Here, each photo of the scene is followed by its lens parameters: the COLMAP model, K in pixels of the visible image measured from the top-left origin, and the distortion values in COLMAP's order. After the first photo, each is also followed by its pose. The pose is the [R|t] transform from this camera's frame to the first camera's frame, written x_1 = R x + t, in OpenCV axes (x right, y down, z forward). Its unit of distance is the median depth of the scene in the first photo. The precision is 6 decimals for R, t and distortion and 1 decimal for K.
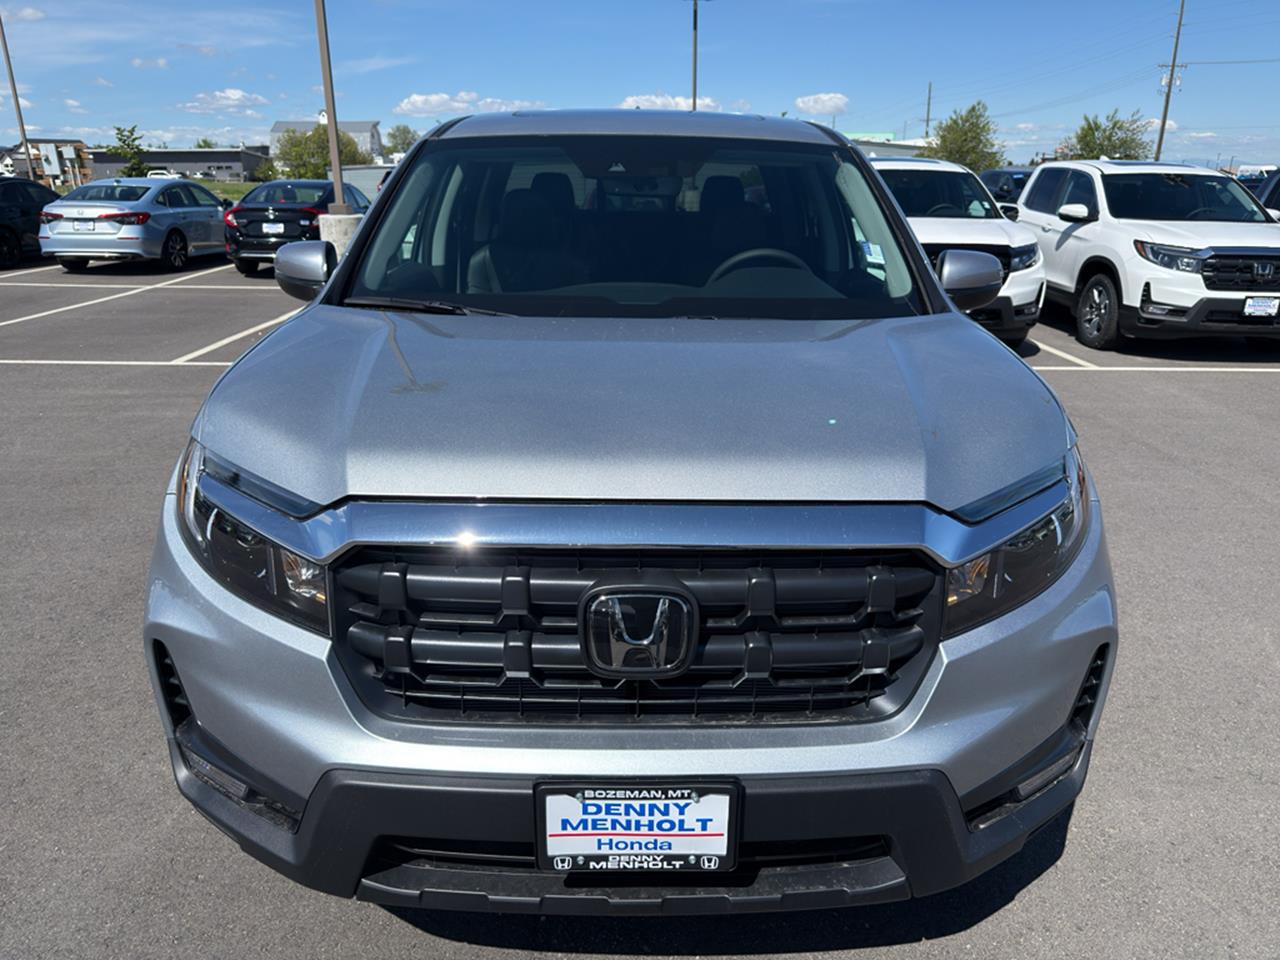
lens RADIAL K [[922.8, 0, 646.6], [0, 922.8, 481.6], [0, 0, 1]] dist [0.019696, -0.026387]
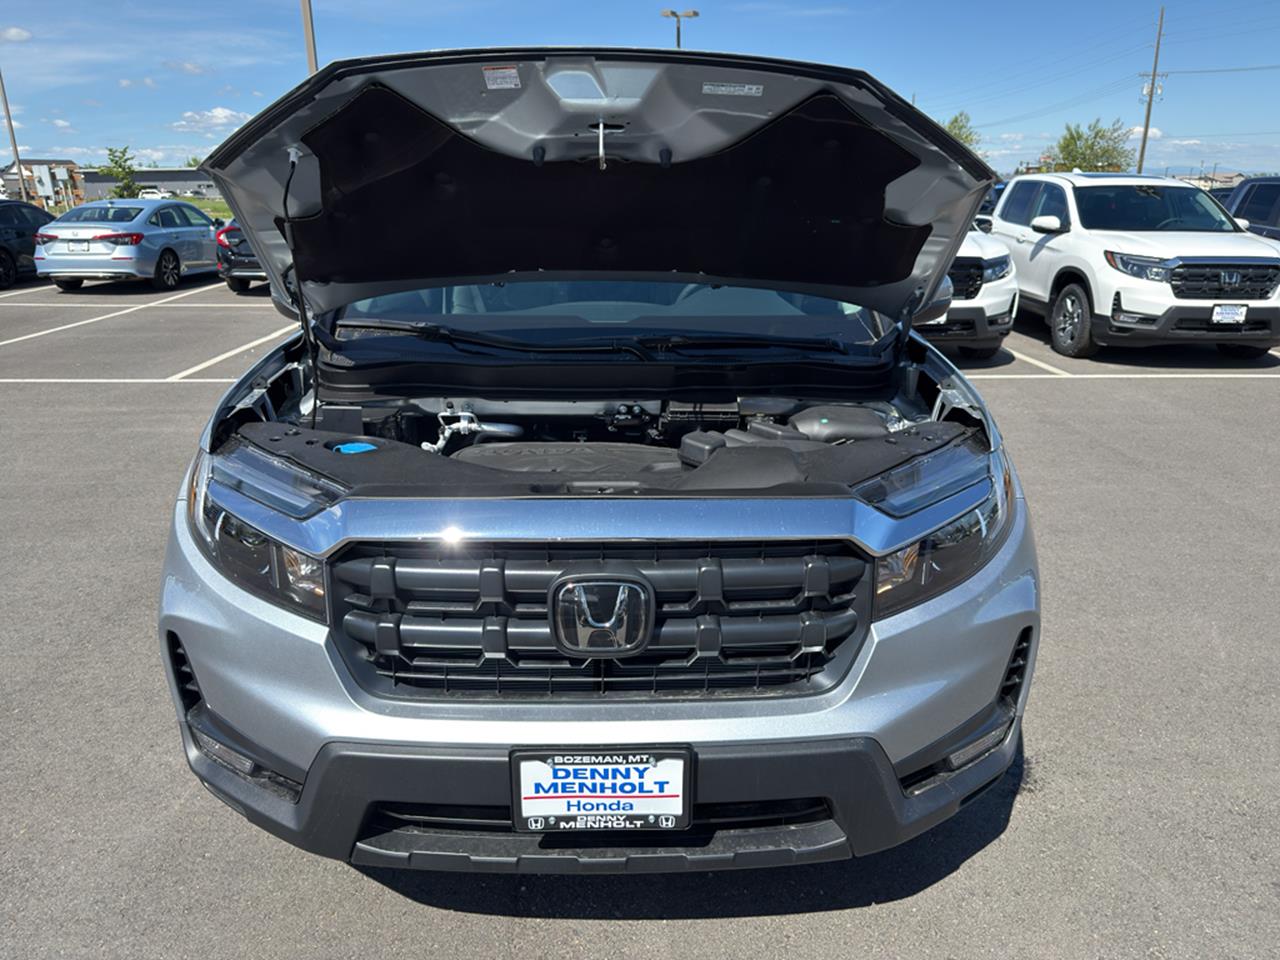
lens RADIAL K [[922.8, 0, 632.8], [0, 922.8, 478.6], [0, 0, 1]] dist [0.019696, -0.026387]
pose [[0.999945, -0.009874, -0.003521, 0.031220], [0.009817, 0.999826, -0.015874, 0.012172], [0.003677, 0.015838, 0.999868, -0.114970]]
